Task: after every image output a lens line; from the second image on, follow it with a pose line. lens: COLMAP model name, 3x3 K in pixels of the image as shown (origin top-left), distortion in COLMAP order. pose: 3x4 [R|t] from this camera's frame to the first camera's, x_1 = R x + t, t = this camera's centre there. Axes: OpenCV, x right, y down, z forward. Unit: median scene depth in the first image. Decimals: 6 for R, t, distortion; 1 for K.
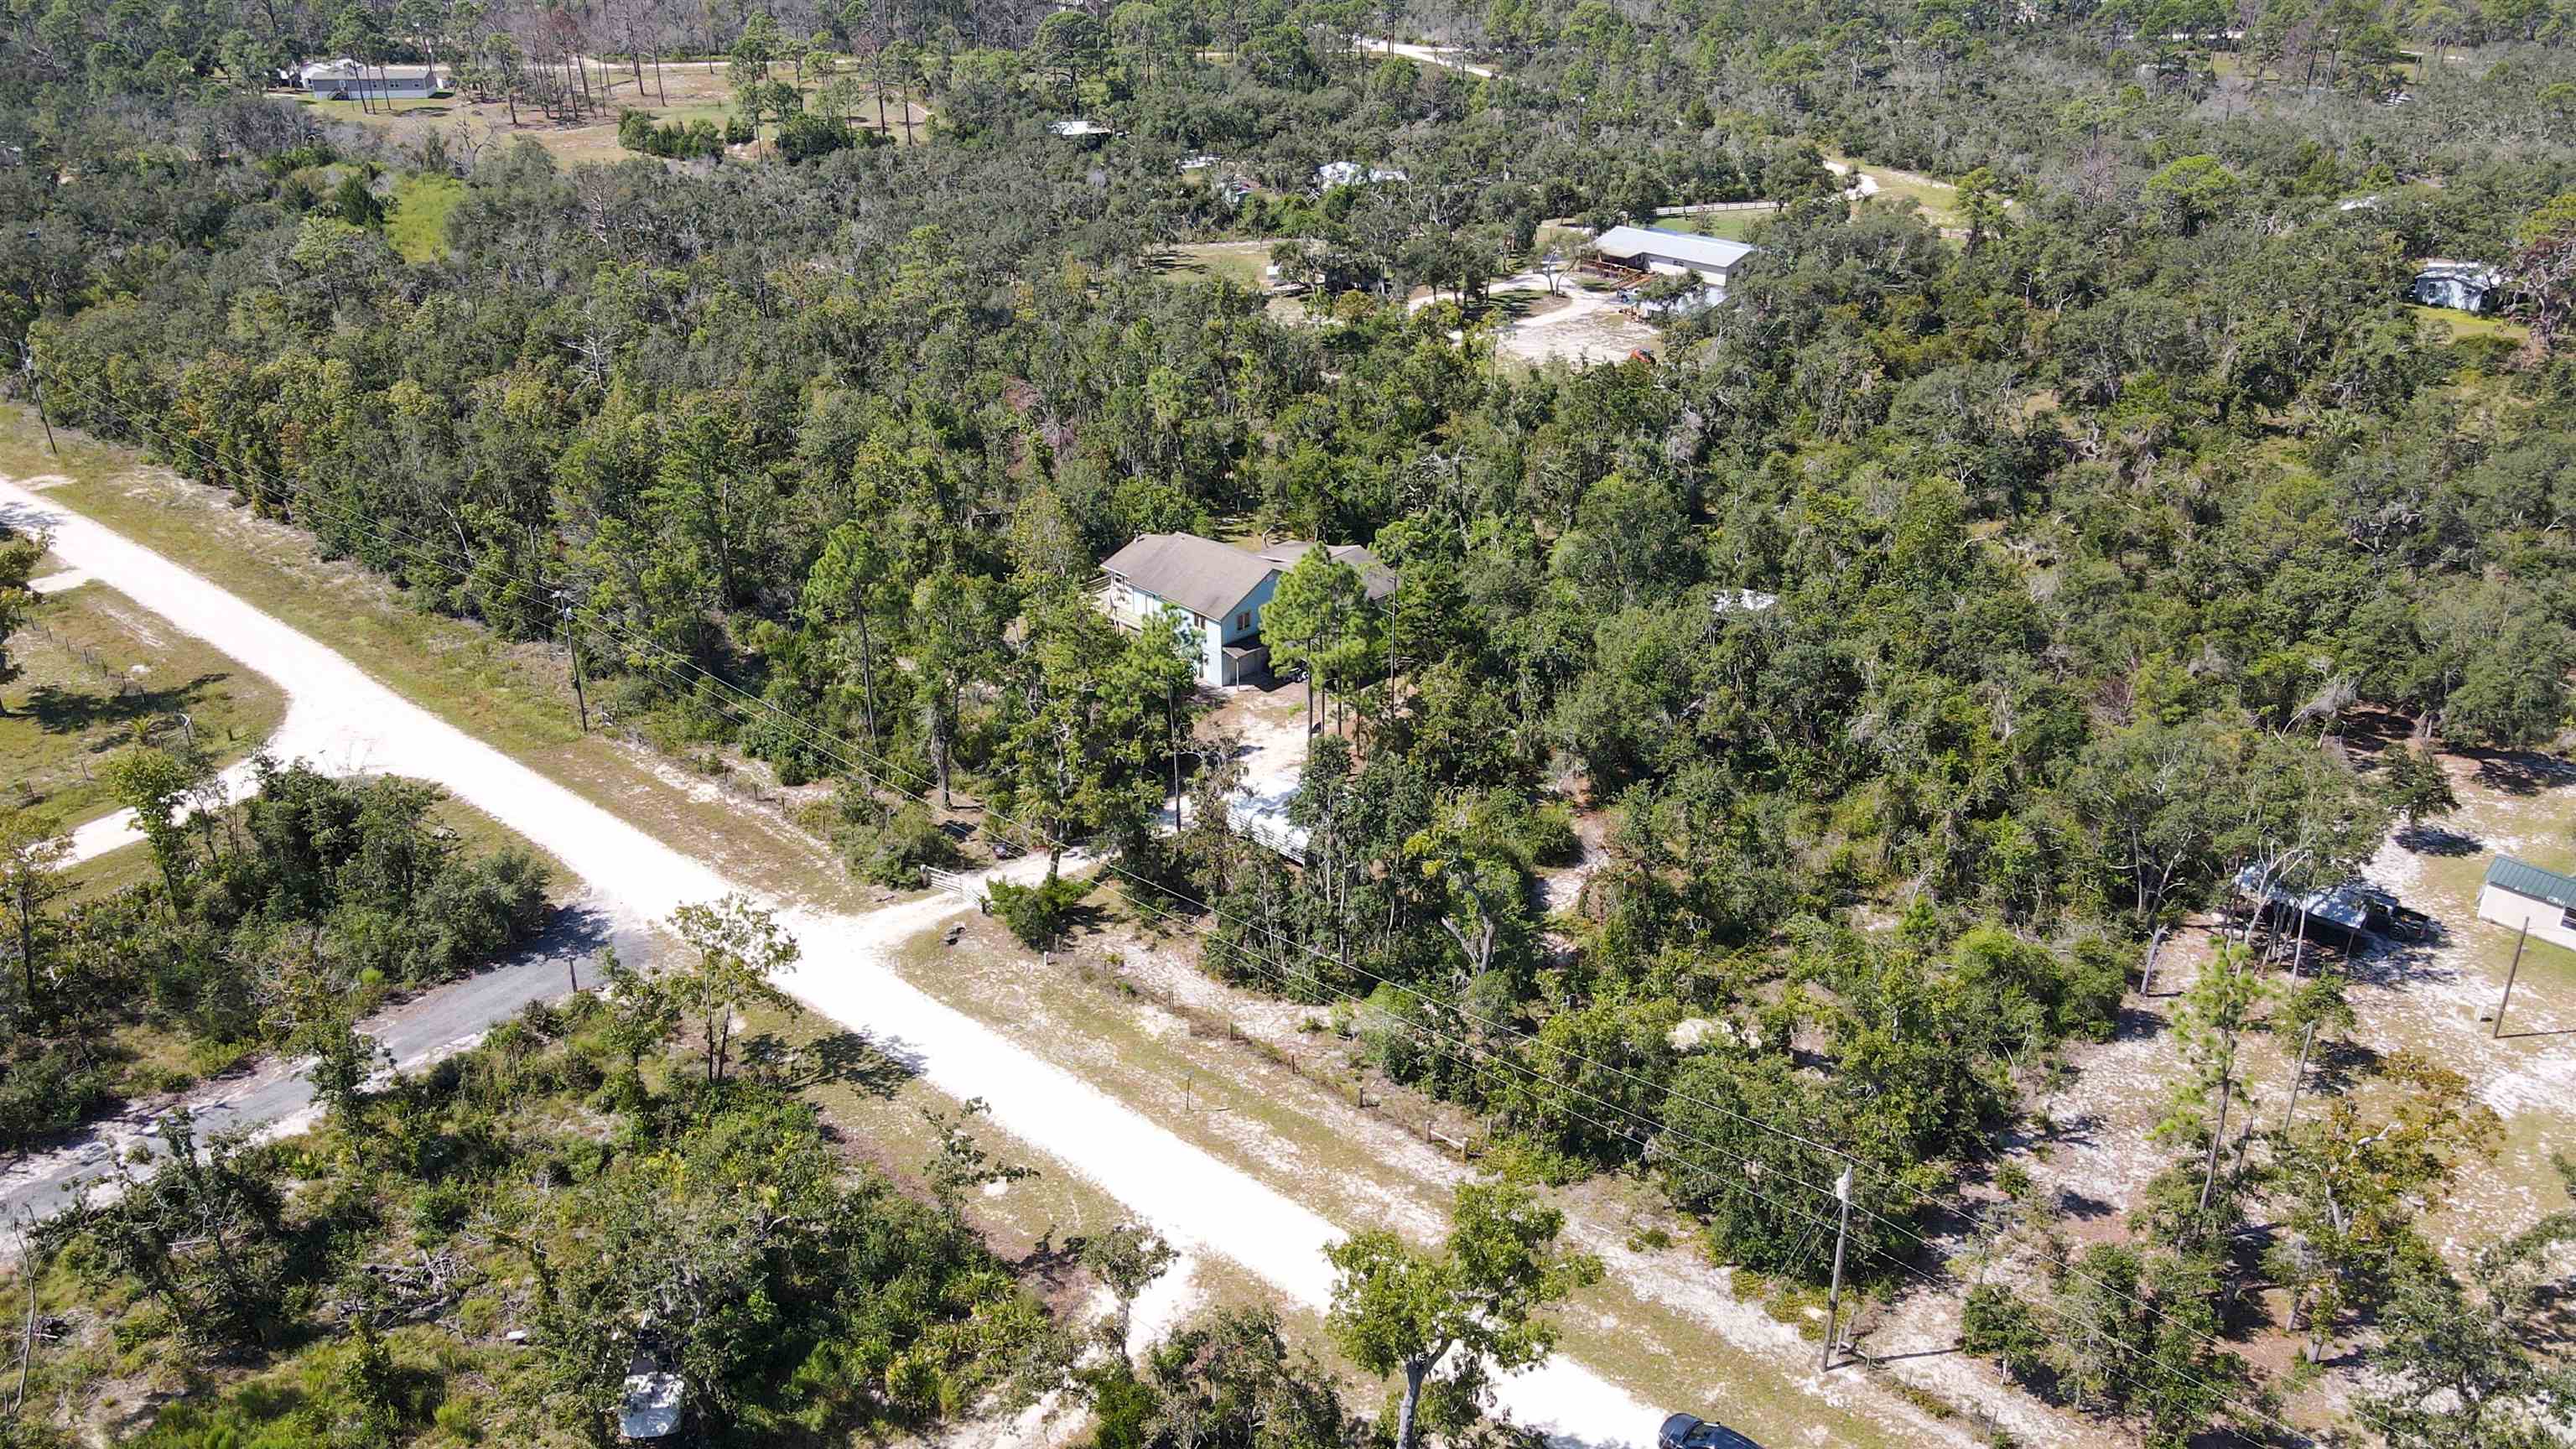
lens RADIAL K [[1891.7, 0, 1286.1], [0, 1891.7, 728.1], [0, 0, 1]] dist [0.000319, 0.000476]
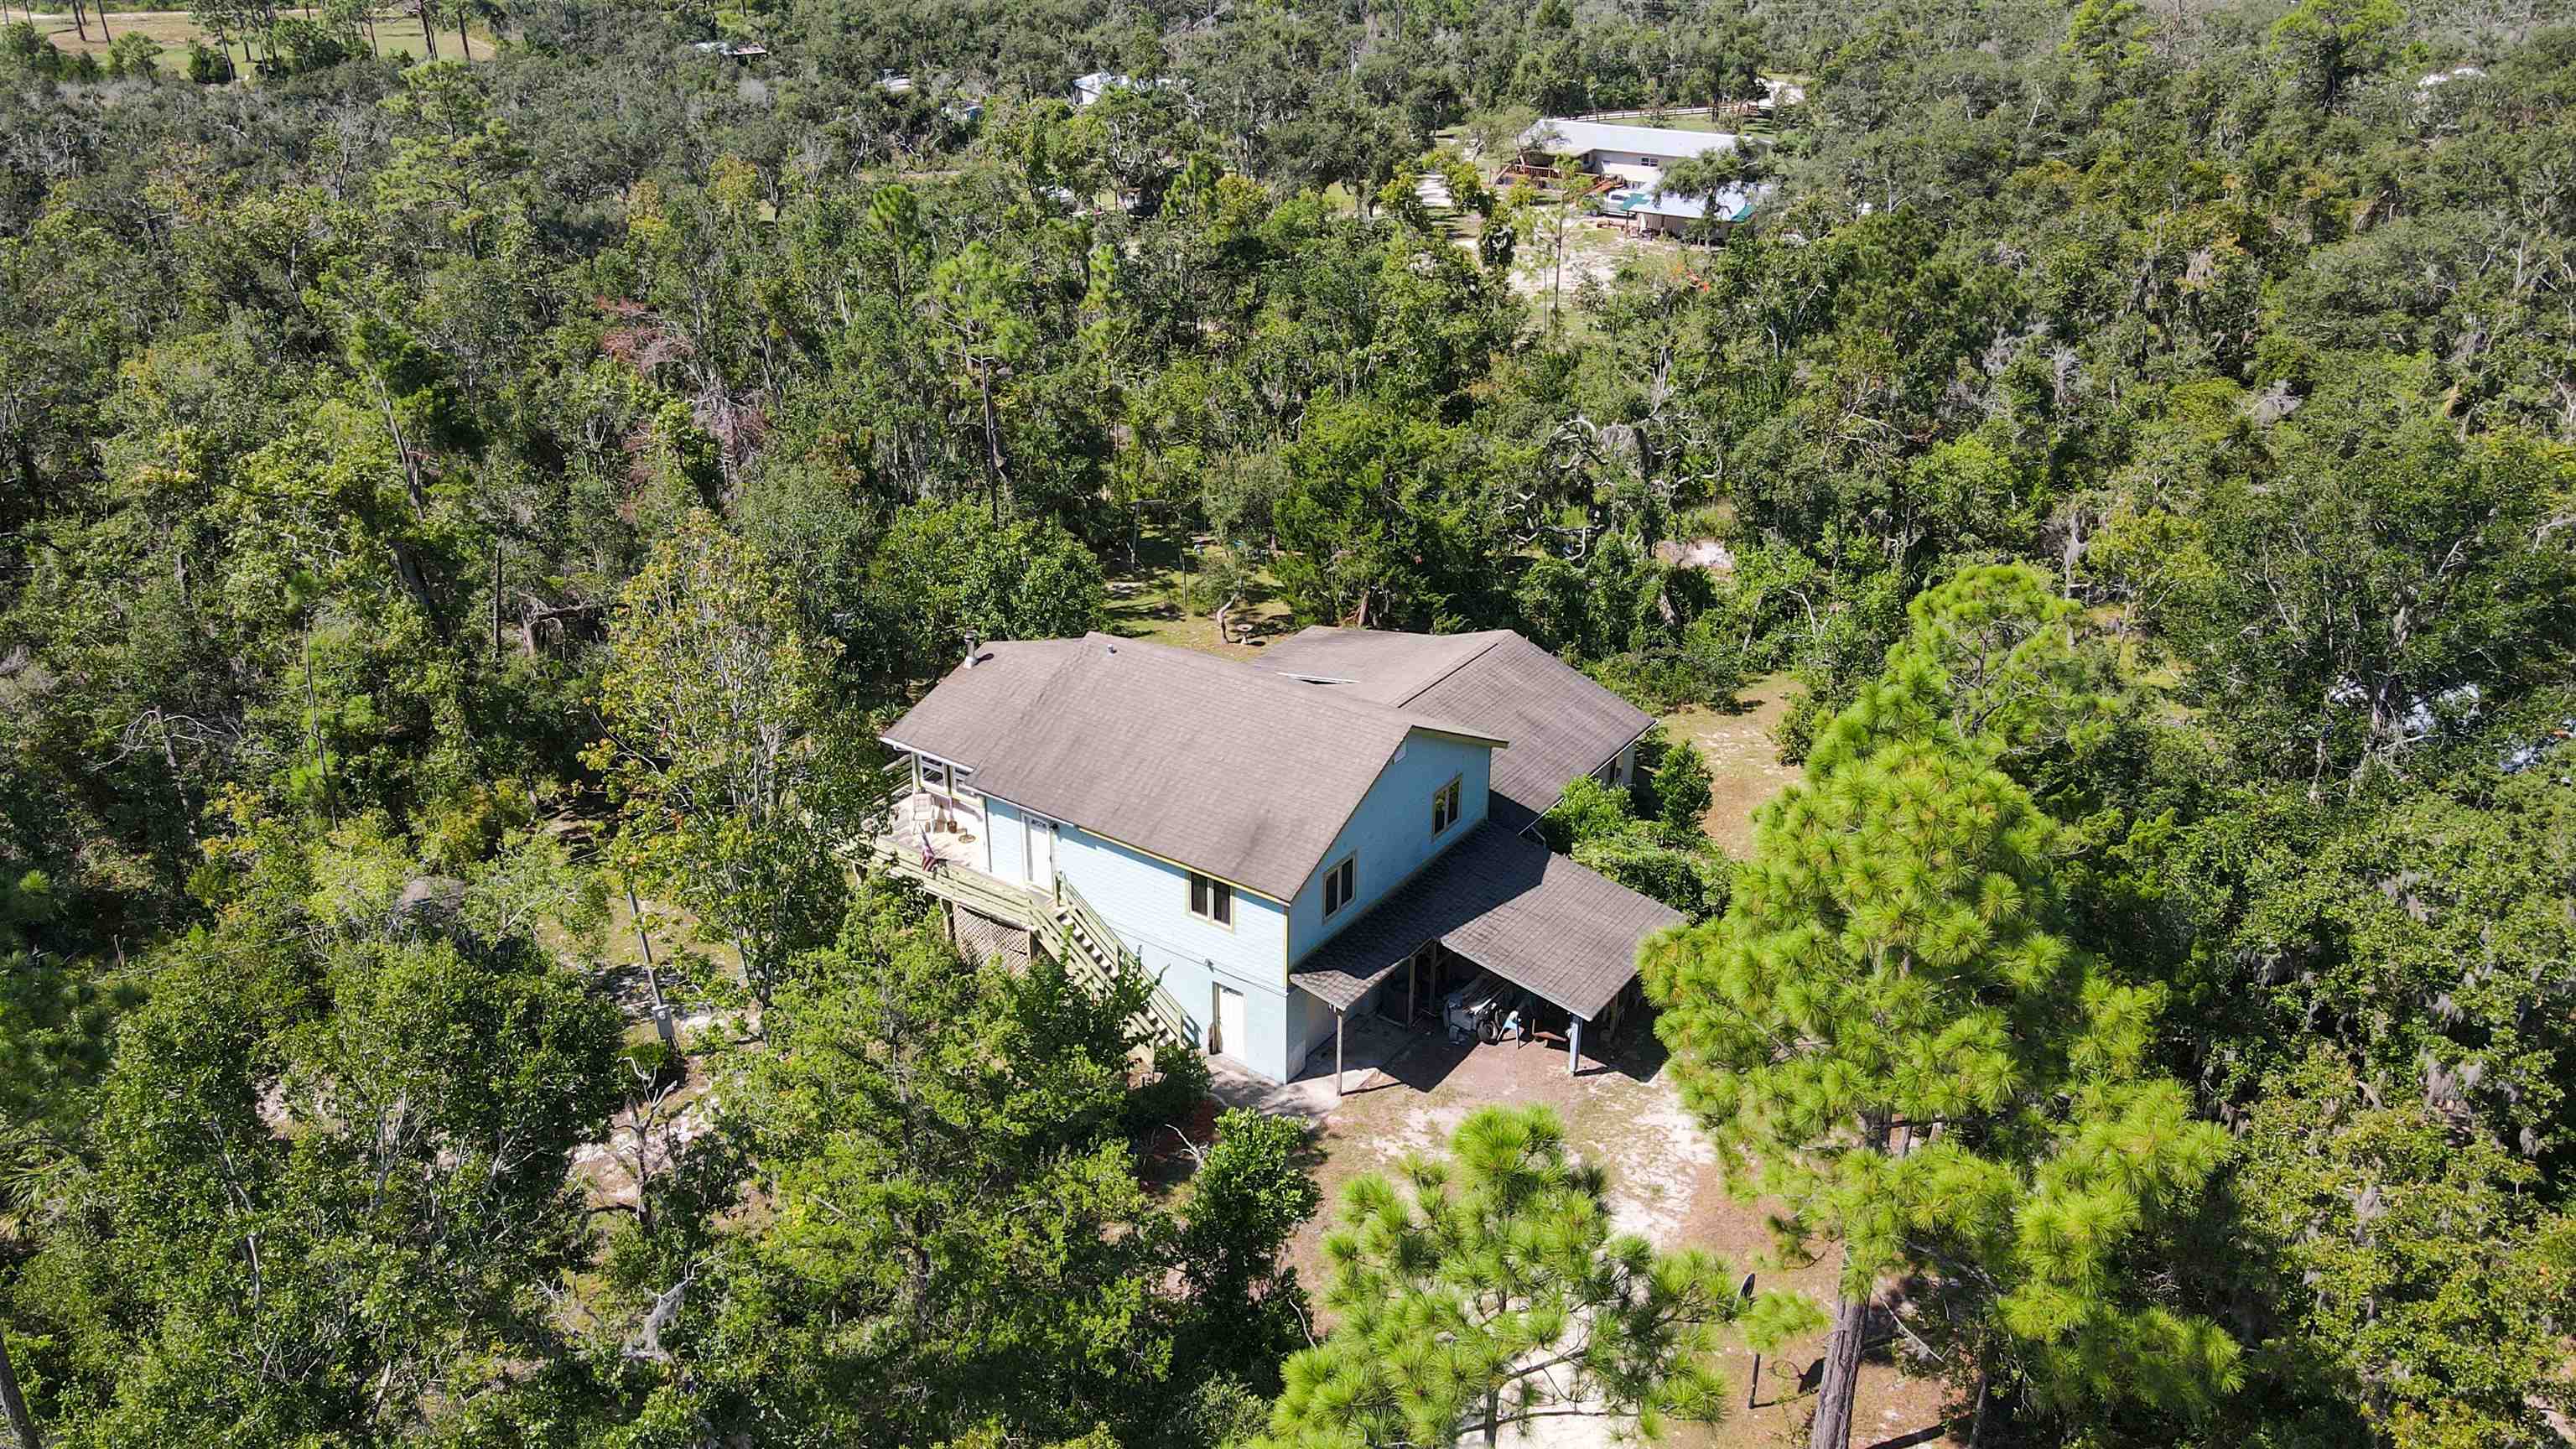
lens RADIAL K [[1891.7, 0, 1294.9], [0, 1891.7, 727.3], [0, 0, 1]] dist [0.000319, 0.000476]
pose [[0.983116, -0.075669, 0.166607, -0.074806], [0.079607, 0.996680, -0.017075, -0.070103], [-0.164761, 0.030050, 0.985876, 0.584263]]
